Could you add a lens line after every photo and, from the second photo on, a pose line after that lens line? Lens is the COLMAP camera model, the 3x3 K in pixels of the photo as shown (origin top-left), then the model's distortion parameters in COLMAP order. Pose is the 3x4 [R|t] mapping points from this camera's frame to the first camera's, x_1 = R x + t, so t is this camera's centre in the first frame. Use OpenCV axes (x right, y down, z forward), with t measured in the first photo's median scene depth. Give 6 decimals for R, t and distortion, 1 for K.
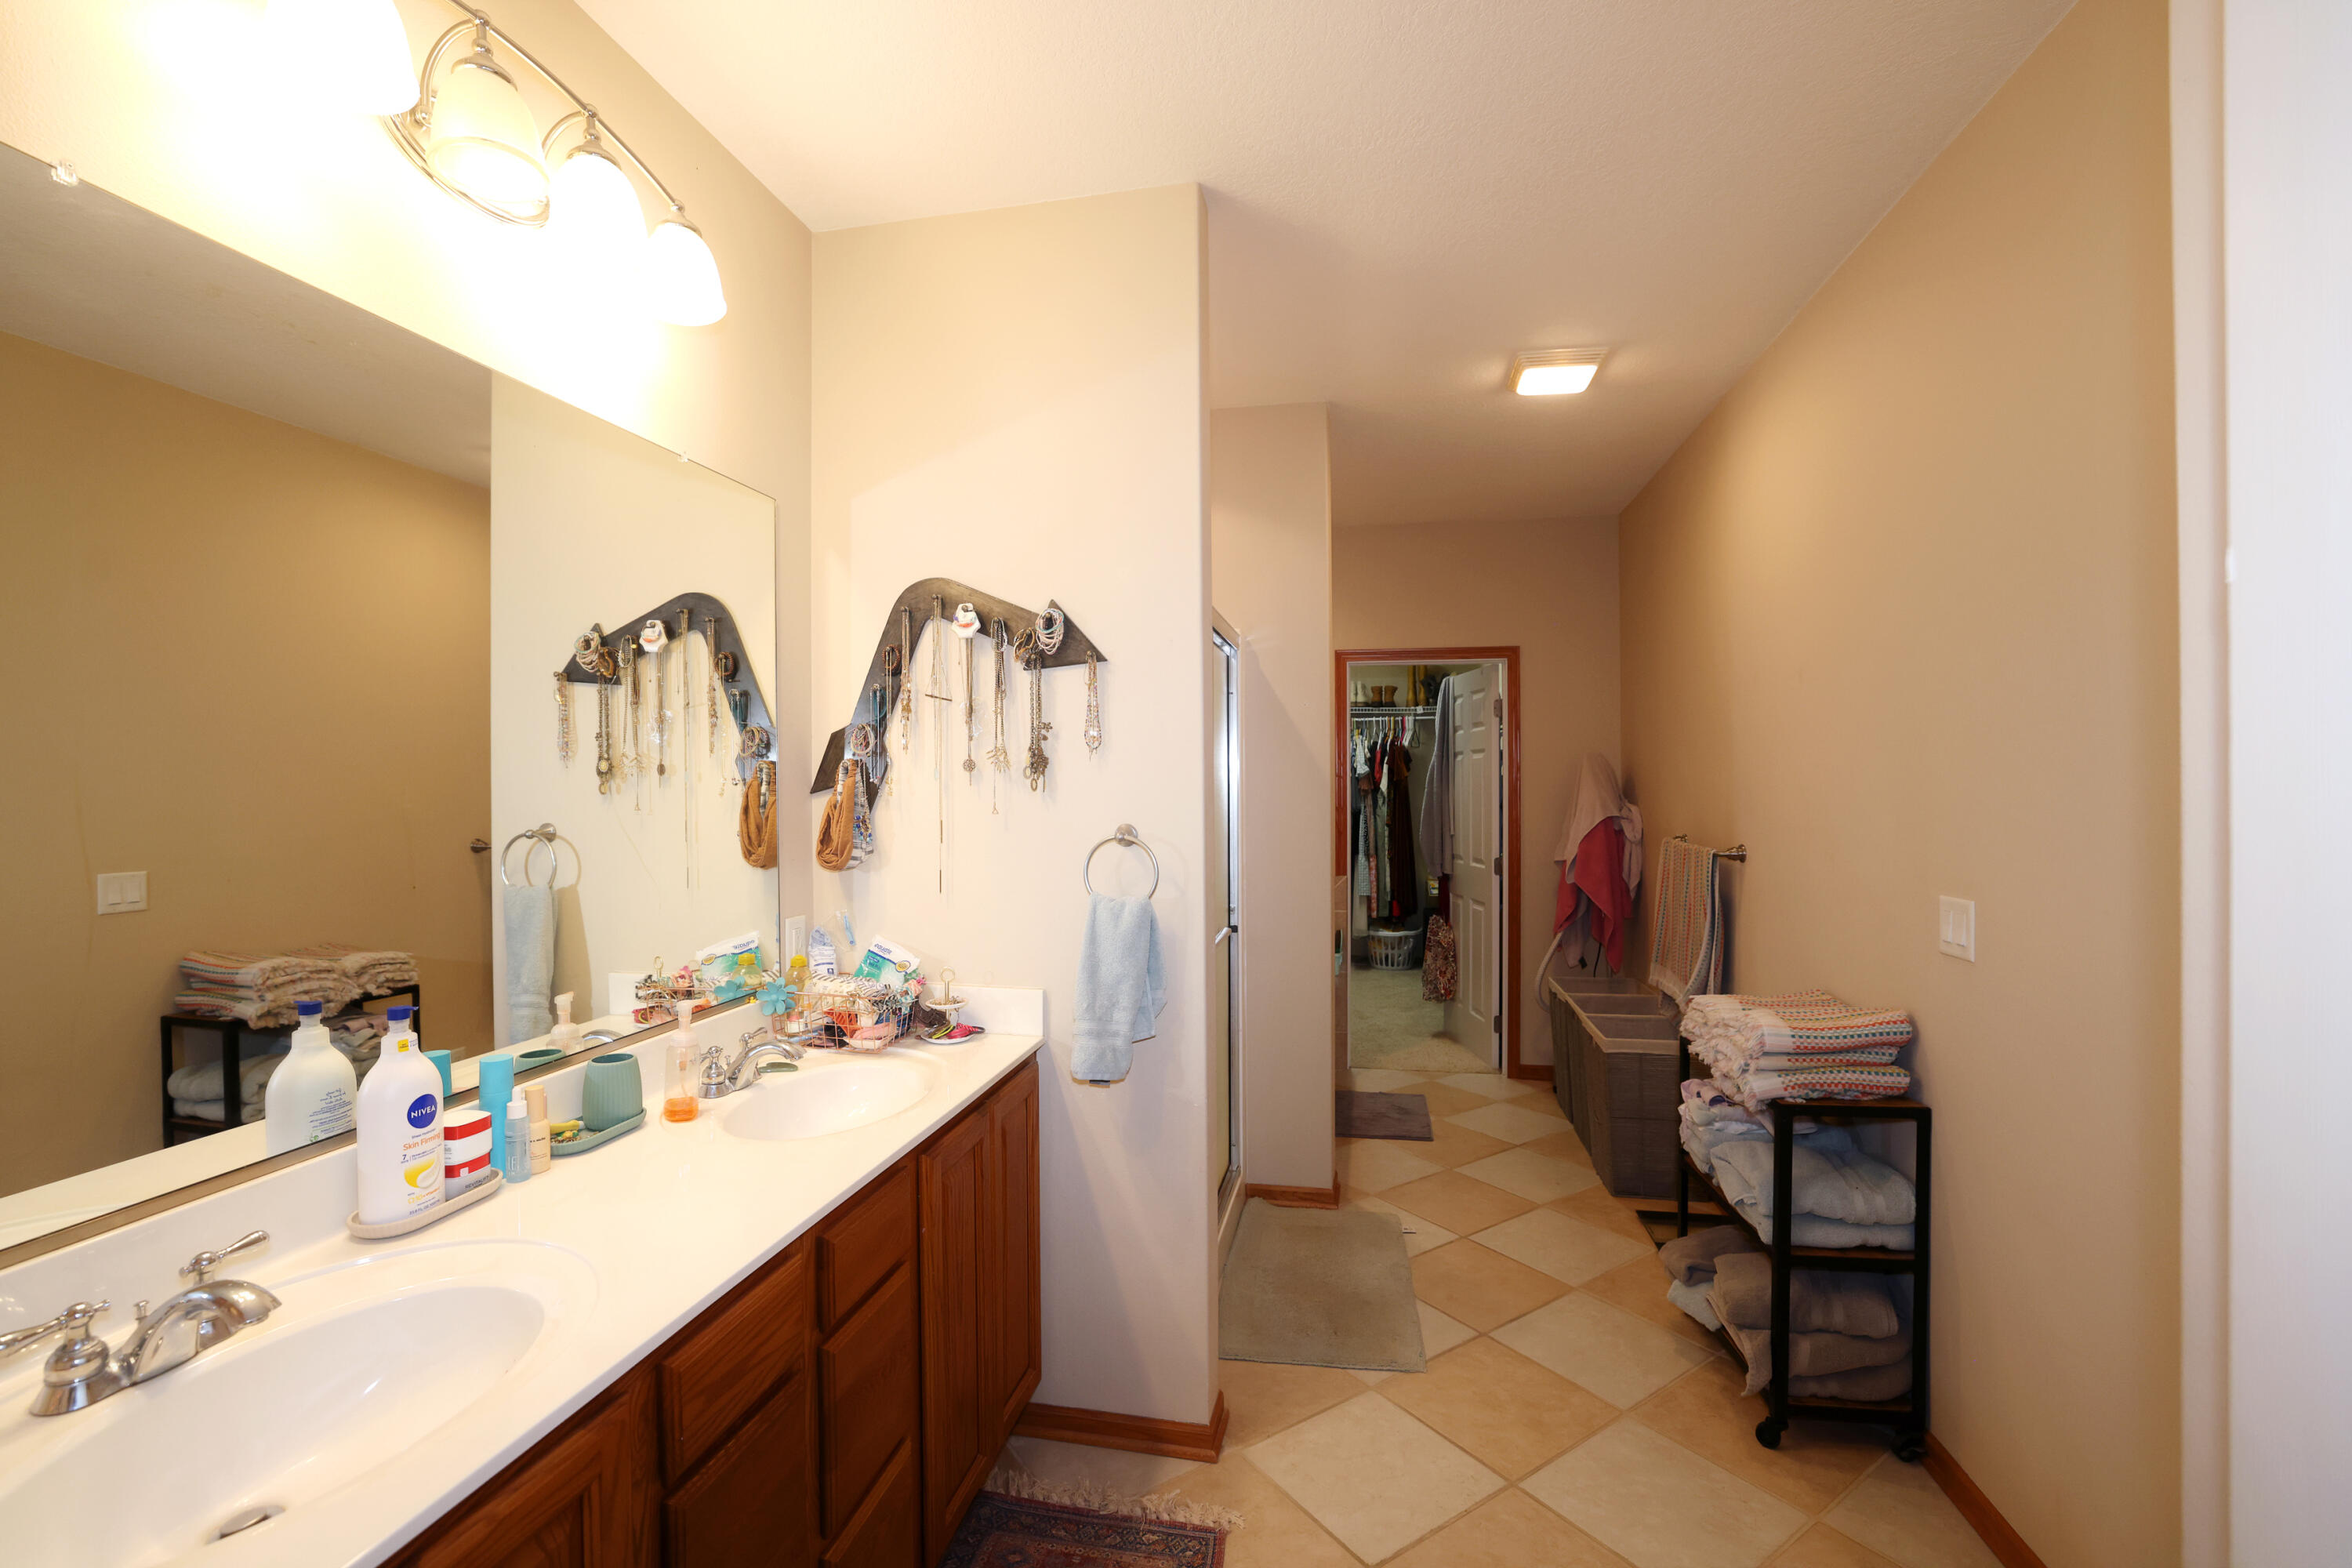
lens RADIAL K [[1027.5, 0, 1179.1], [0, 1027.5, 781.8], [0, 0, 1]] dist [-0.003816, -0.000190]
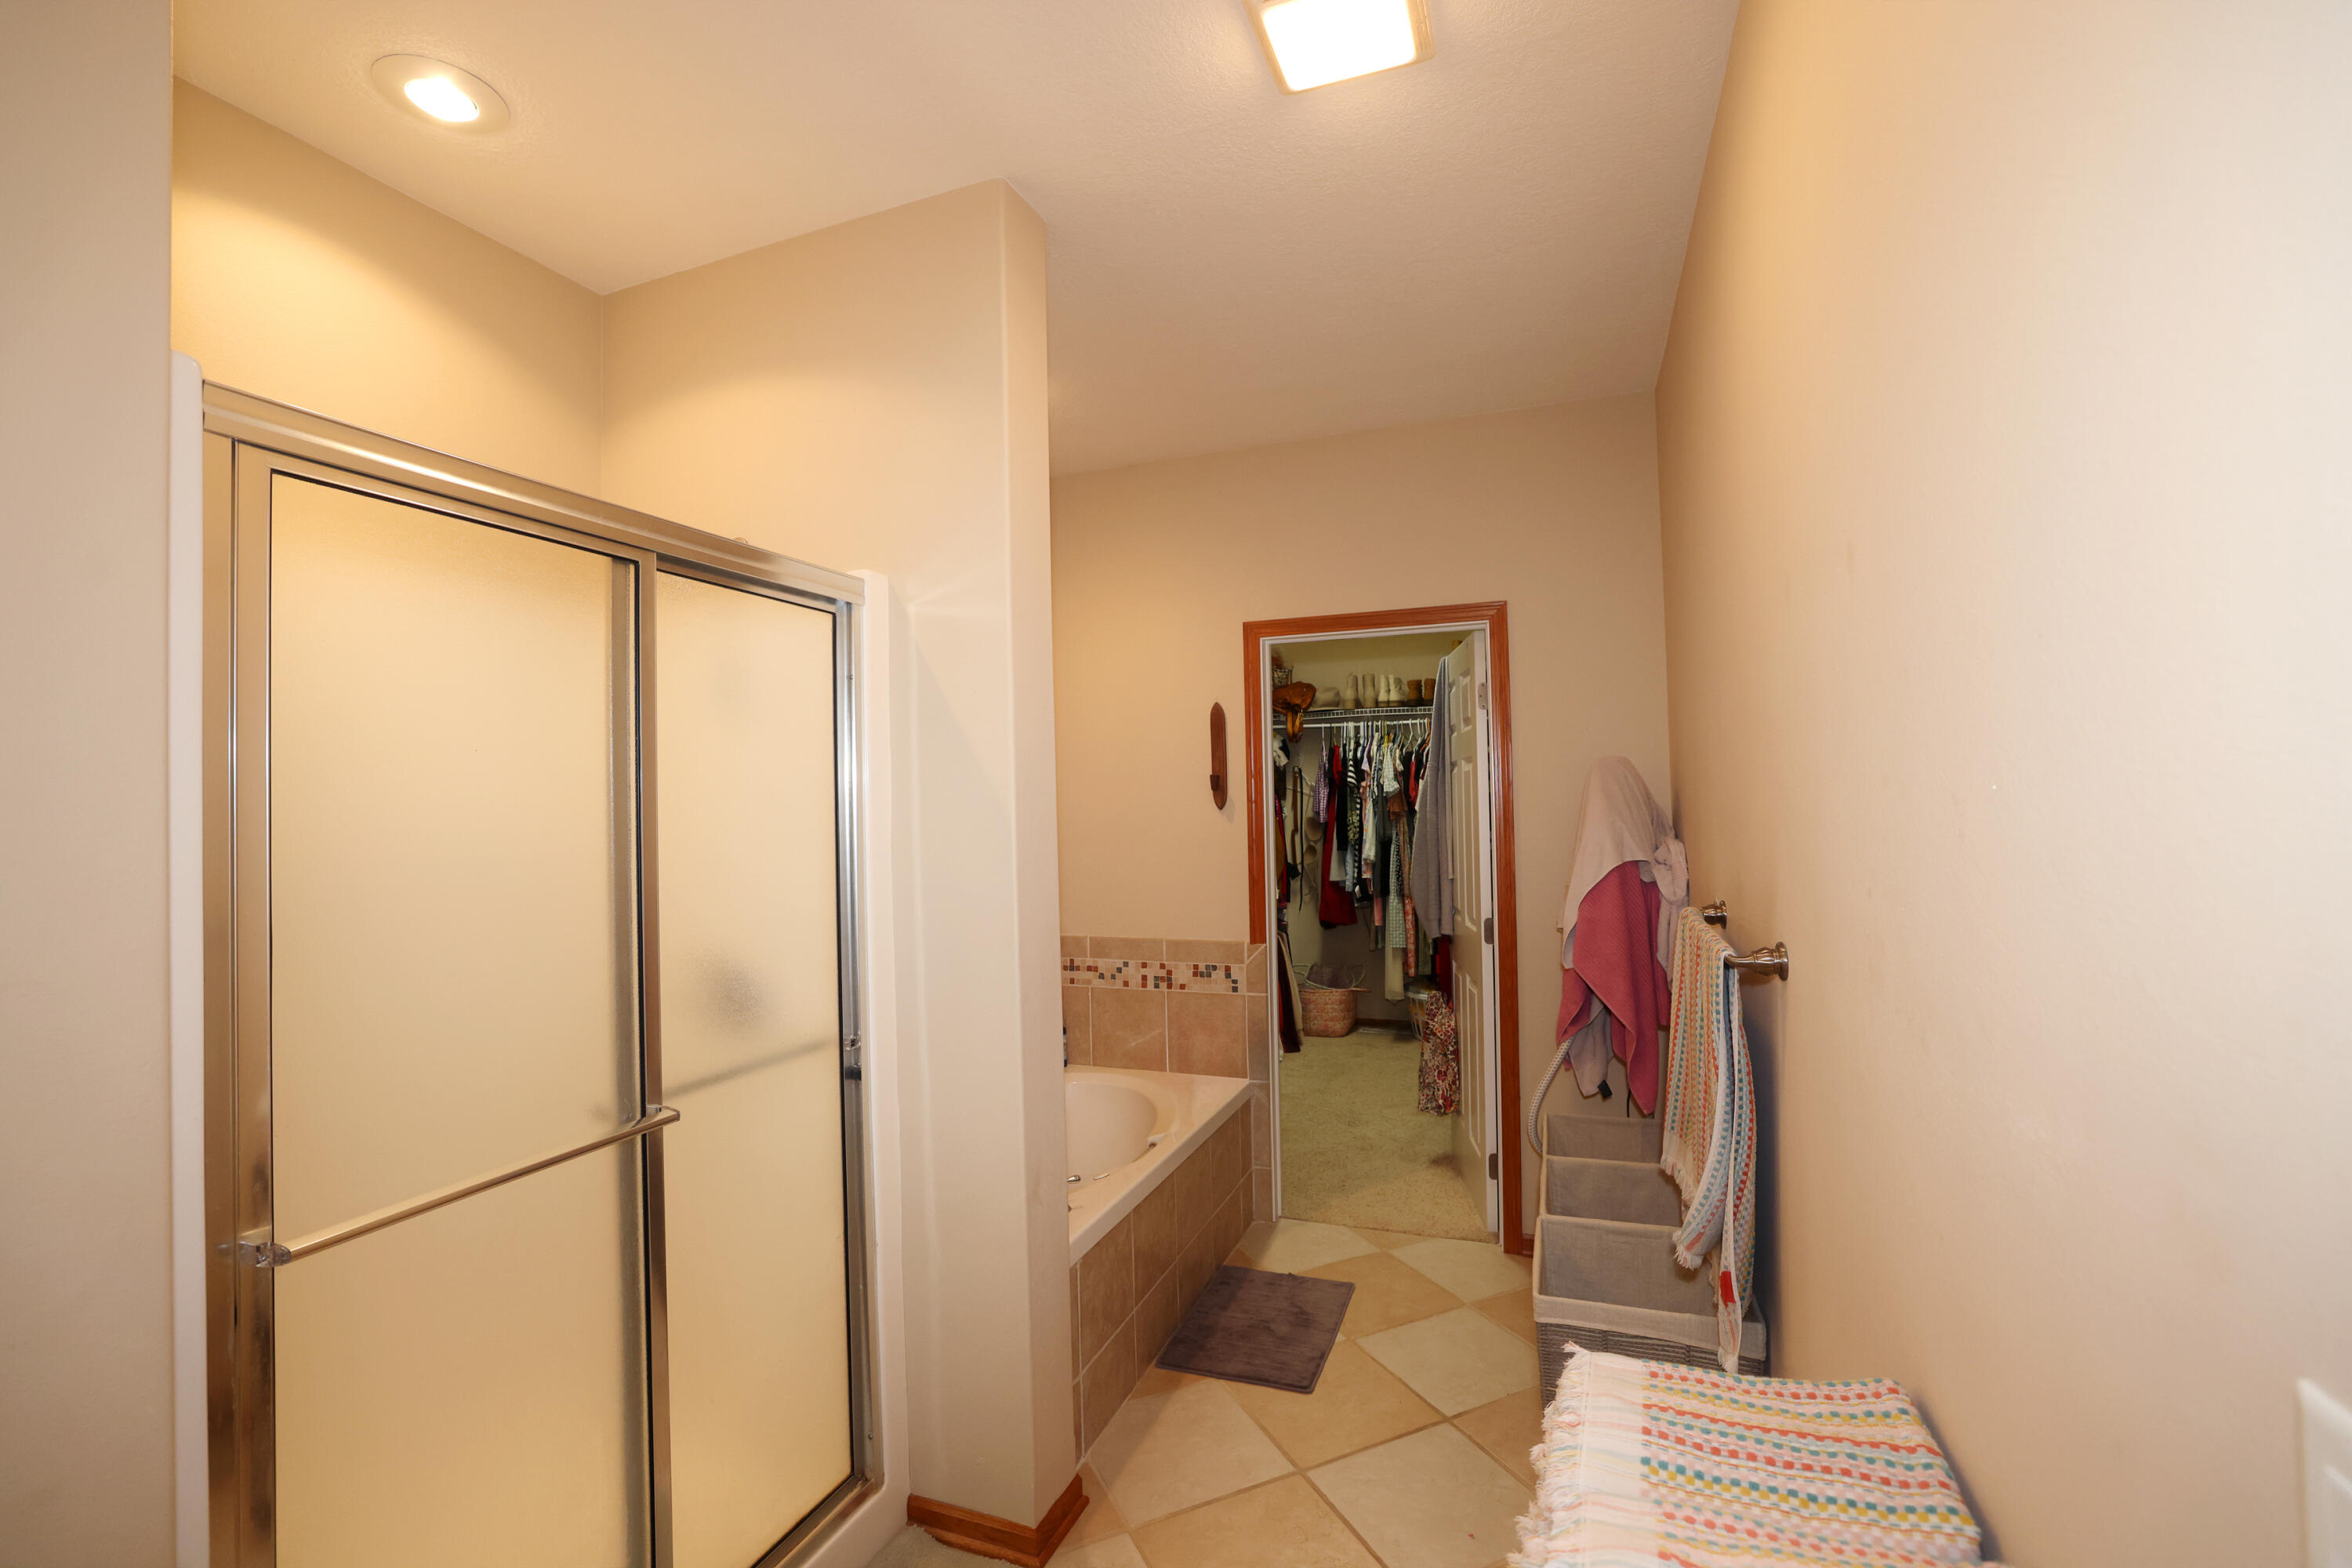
lens RADIAL K [[1027.5, 0, 1173.5], [0, 1027.5, 791.0], [0, 0, 1]] dist [-0.003816, -0.000190]
pose [[0.984841, -0.021576, -0.172111, 0.200865], [0.020422, 0.999756, -0.008475, -0.007004], [0.172252, 0.004832, 0.985041, 0.270122]]
